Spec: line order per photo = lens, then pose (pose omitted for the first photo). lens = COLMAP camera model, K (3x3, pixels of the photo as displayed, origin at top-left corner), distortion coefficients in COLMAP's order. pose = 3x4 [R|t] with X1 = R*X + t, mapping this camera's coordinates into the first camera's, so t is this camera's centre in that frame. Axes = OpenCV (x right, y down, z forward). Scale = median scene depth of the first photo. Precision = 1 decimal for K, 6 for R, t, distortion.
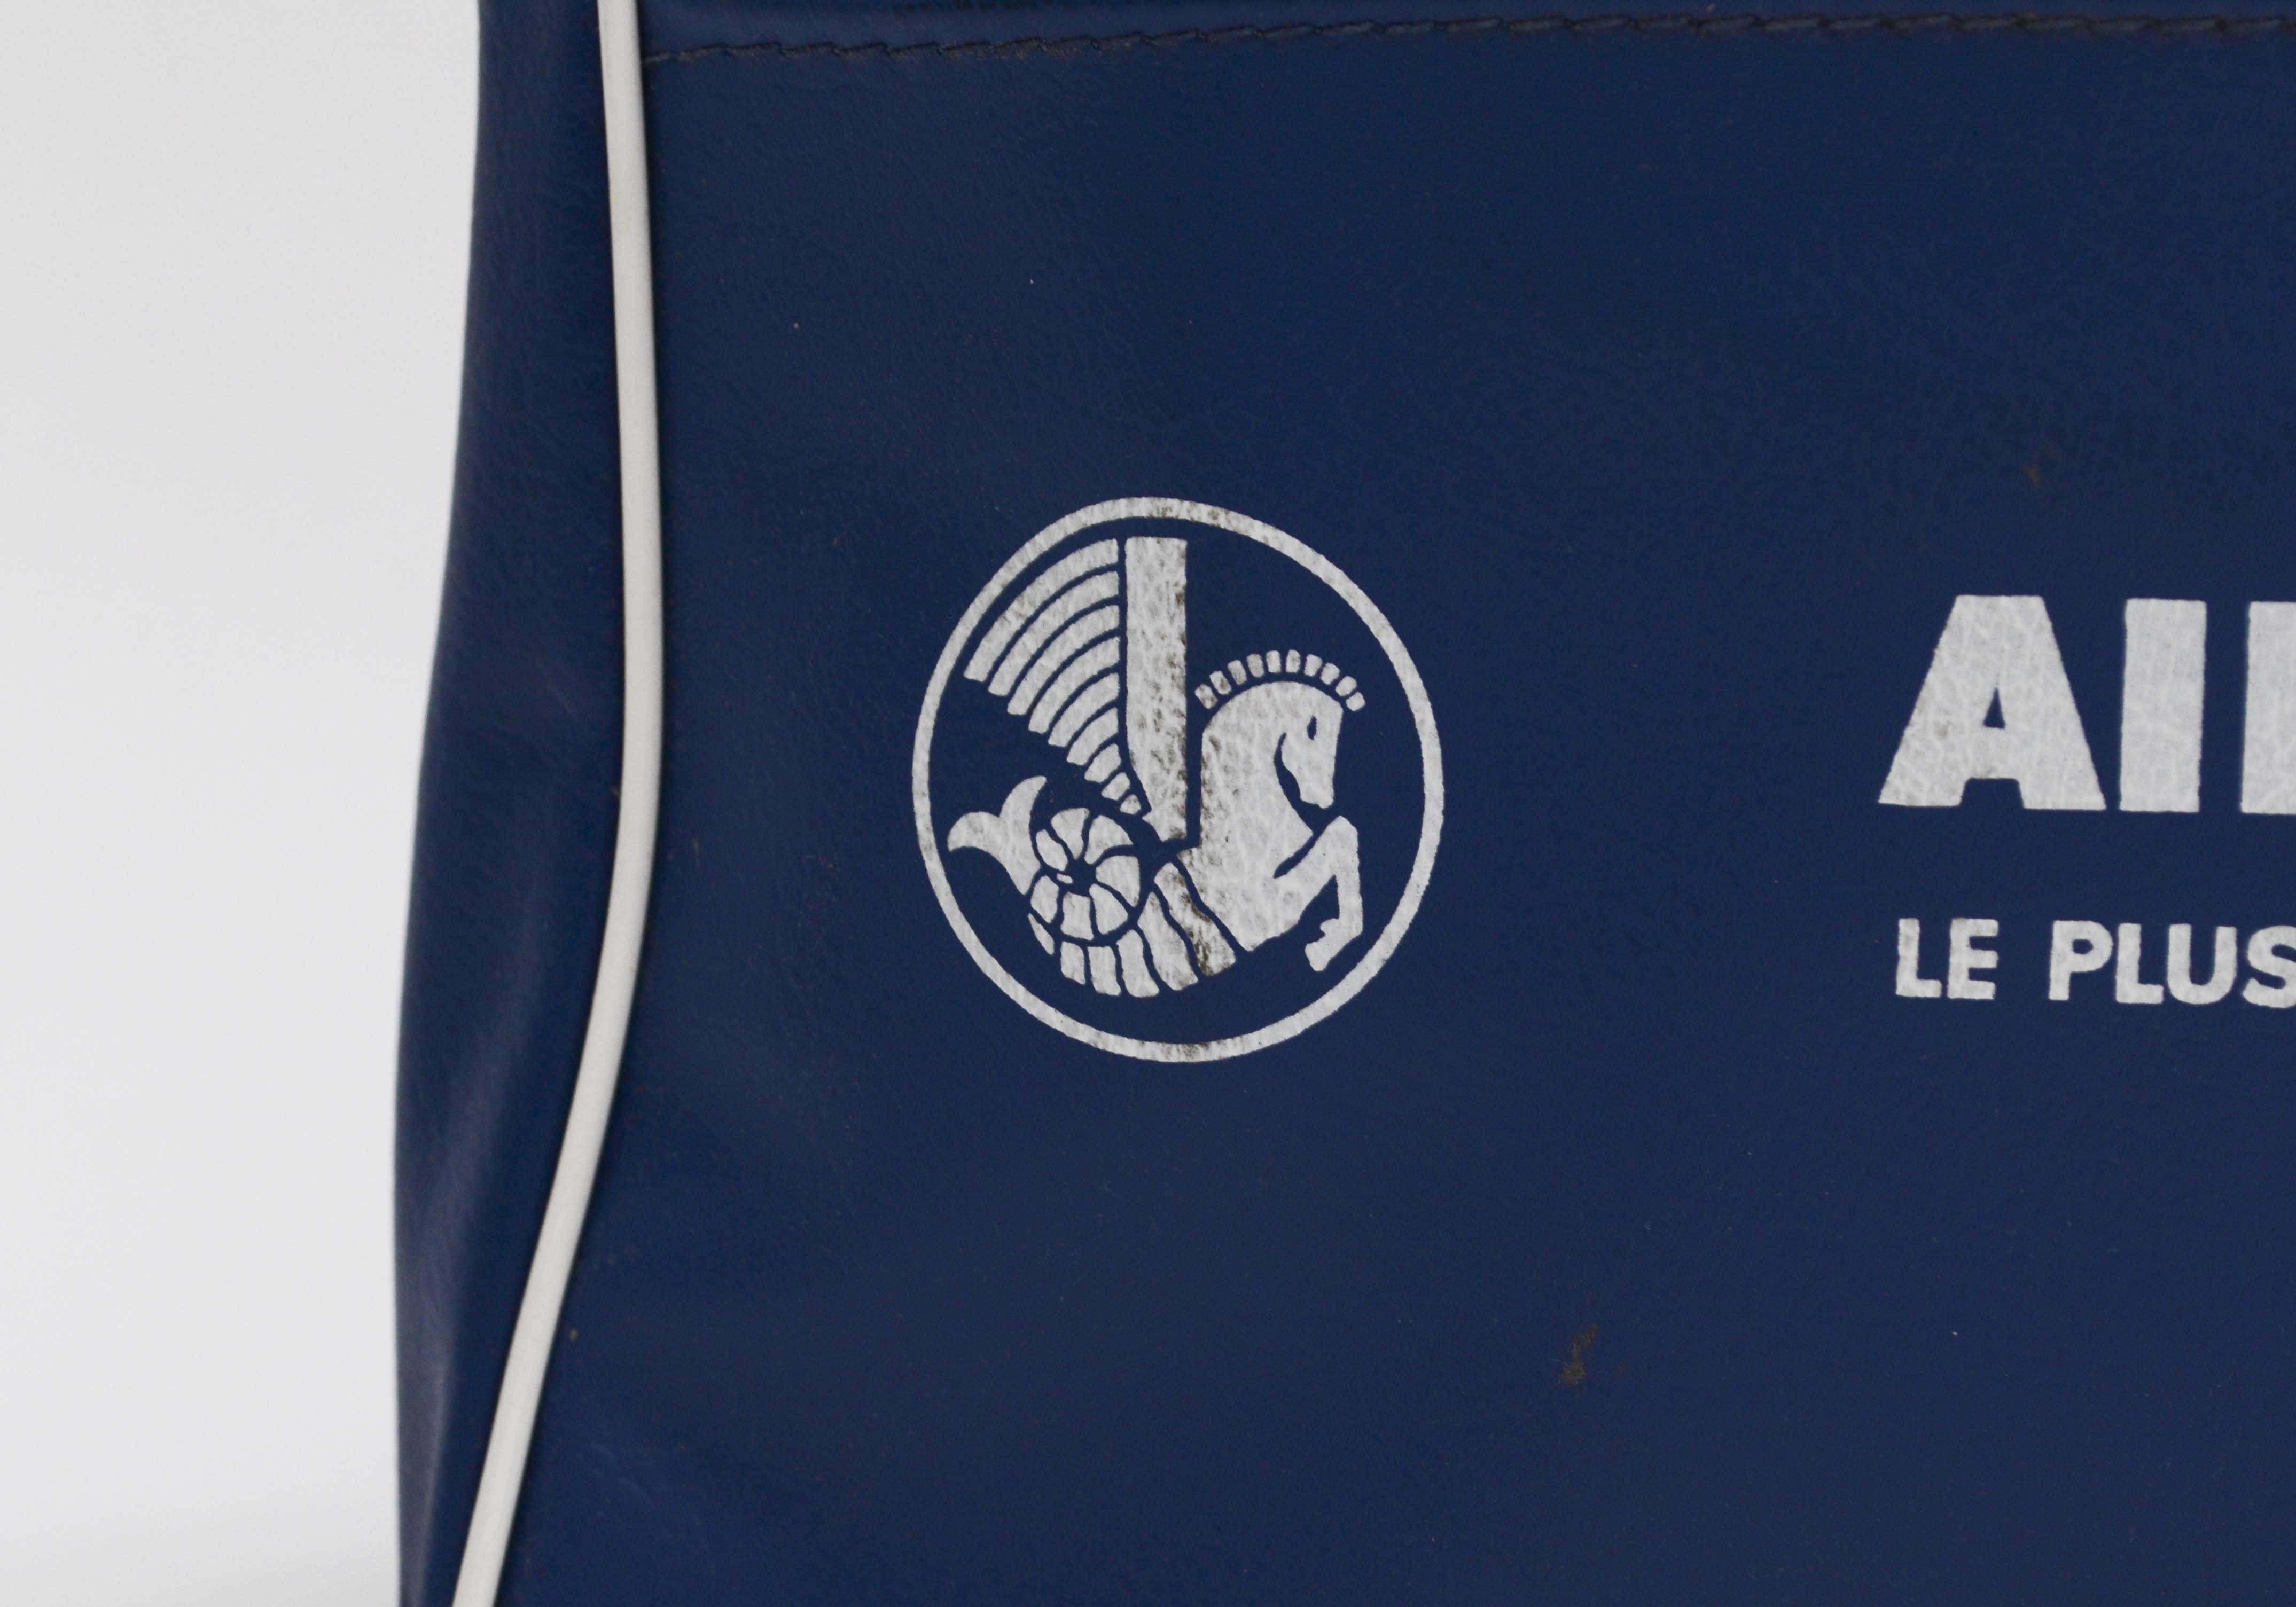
lens RADIAL K [[5526.7, 0, 1148.0], [0, 5526.7, 803.5], [0, 0, 1]] dist [0.047075, 0.444370]
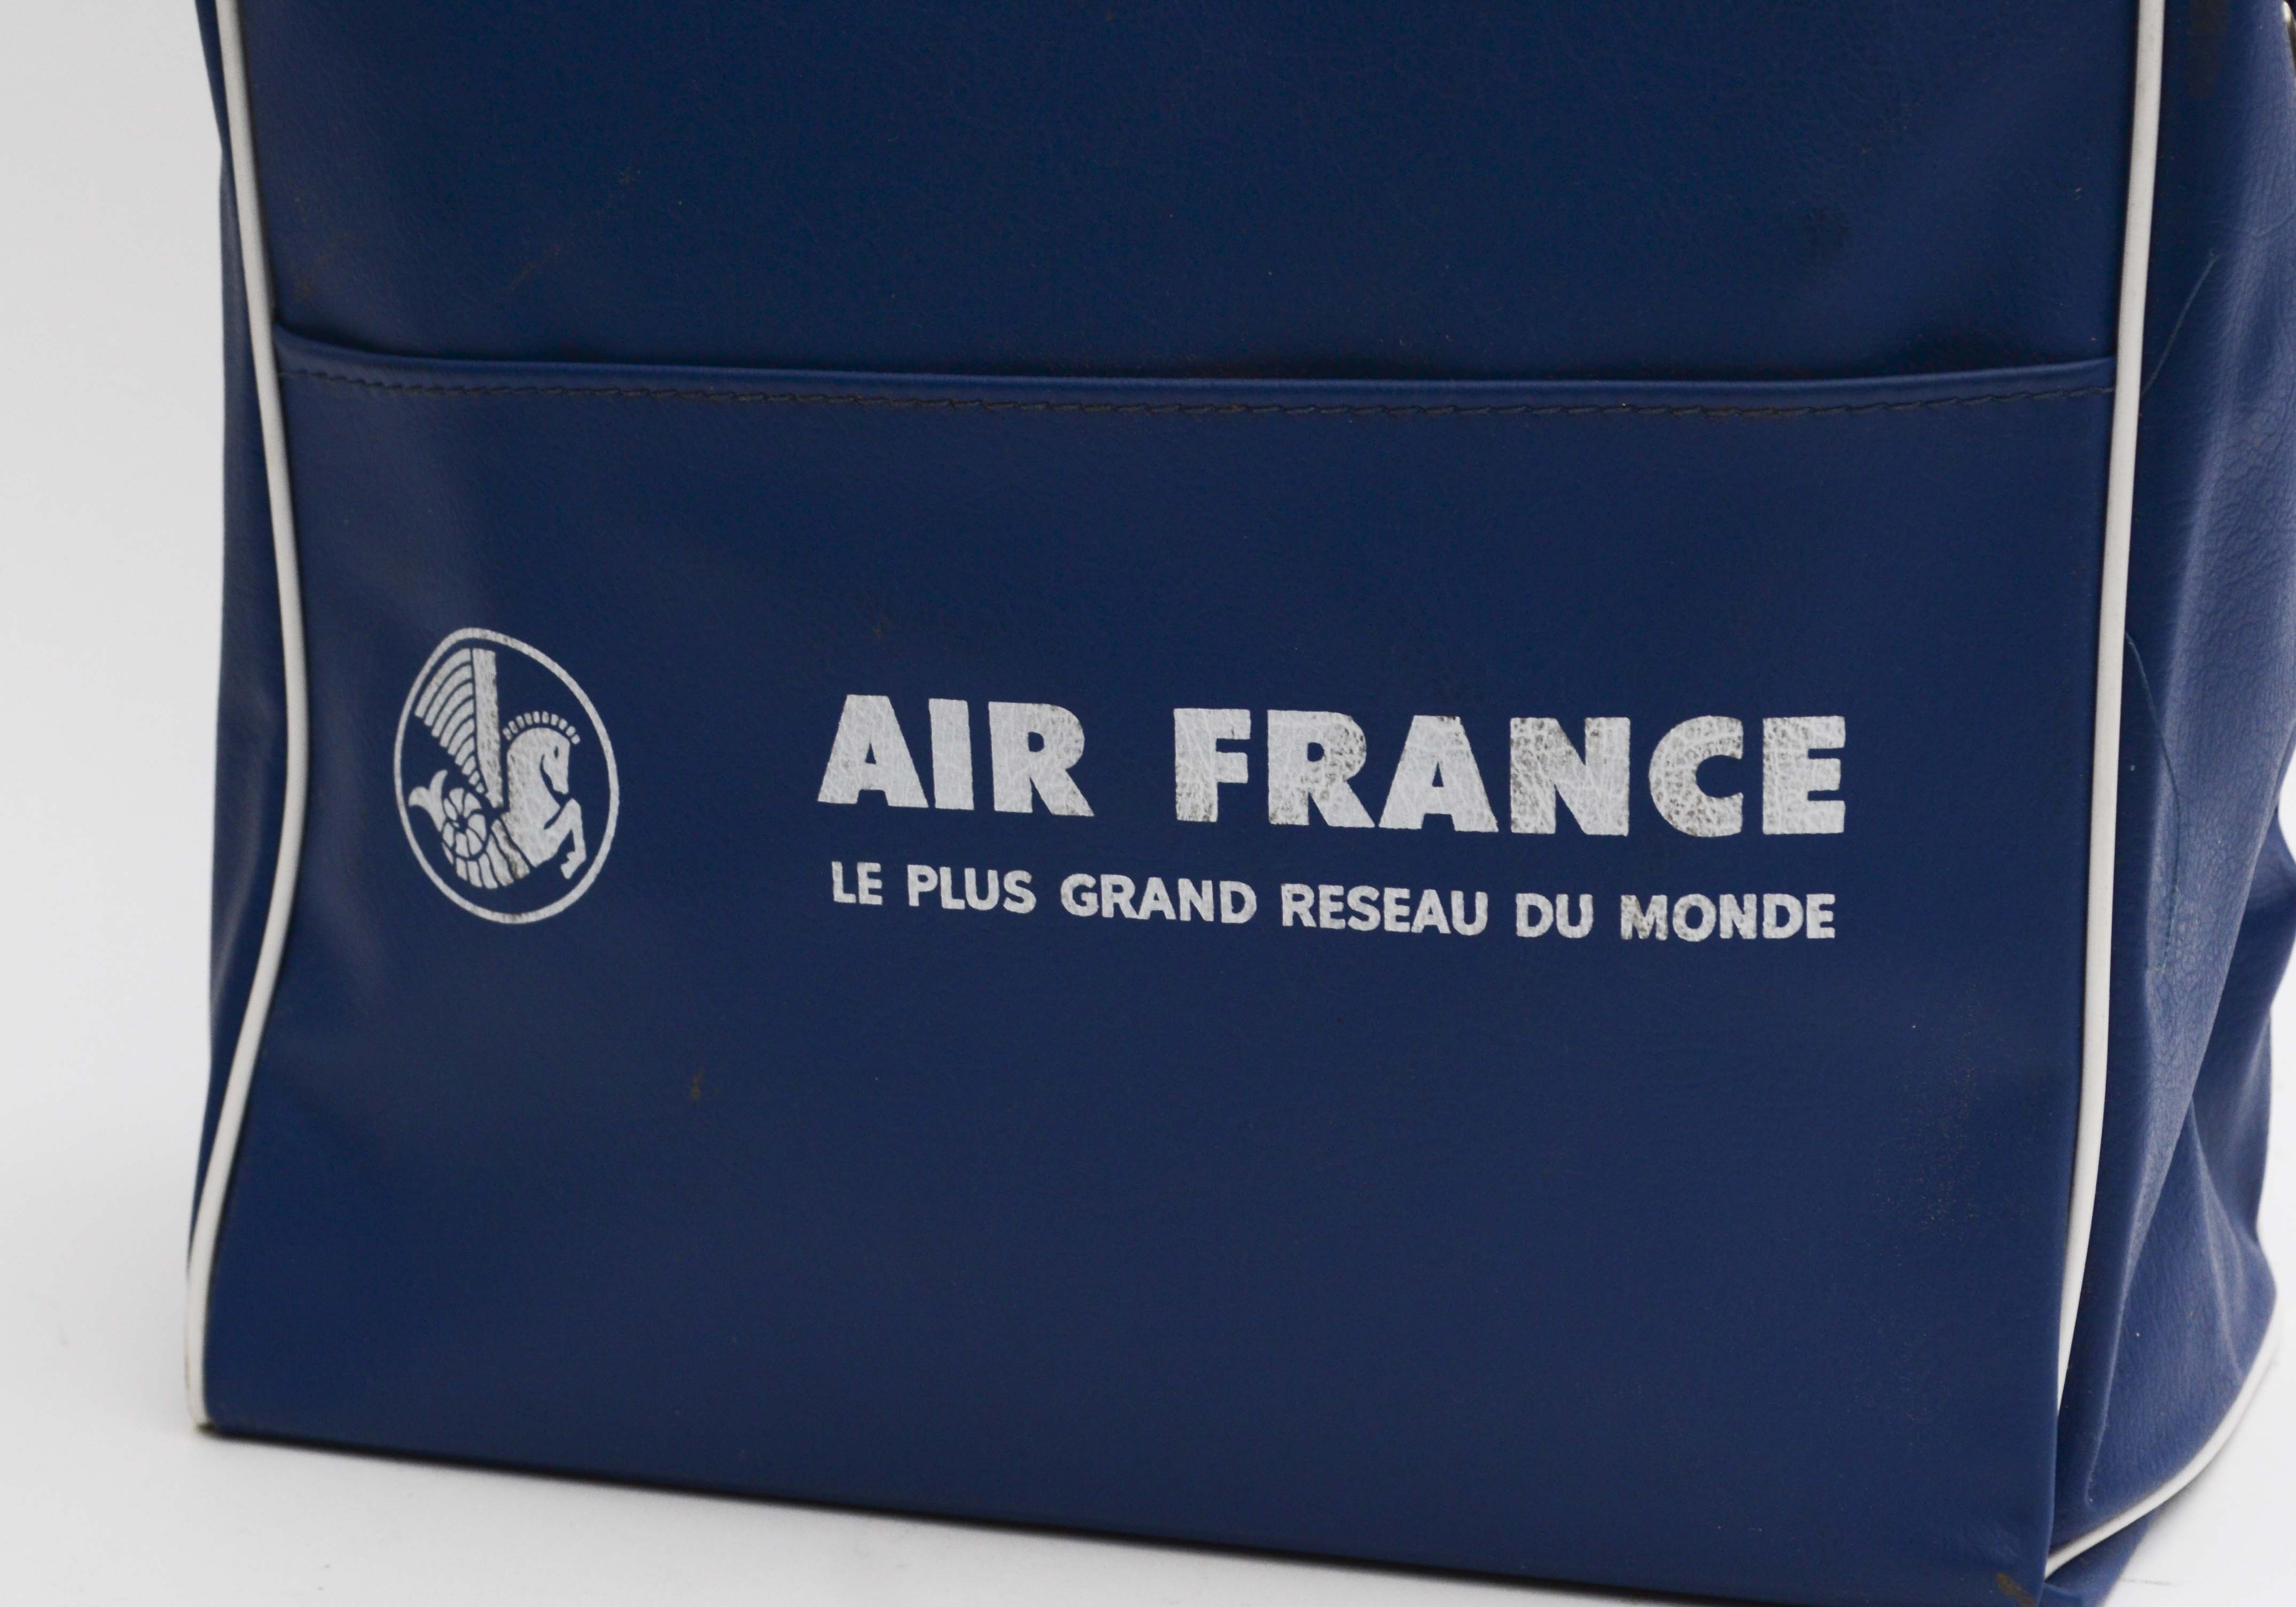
lens RADIAL K [[5526.7, 0, 1148.0], [0, 5526.7, 803.5], [0, 0, 1]] dist [0.047075, 0.444370]
pose [[0.972994, 0.018577, -0.230083, 0.666319], [-0.001579, 0.997268, 0.073845, -0.136993], [0.230826, -0.071488, 0.970365, -0.800019]]
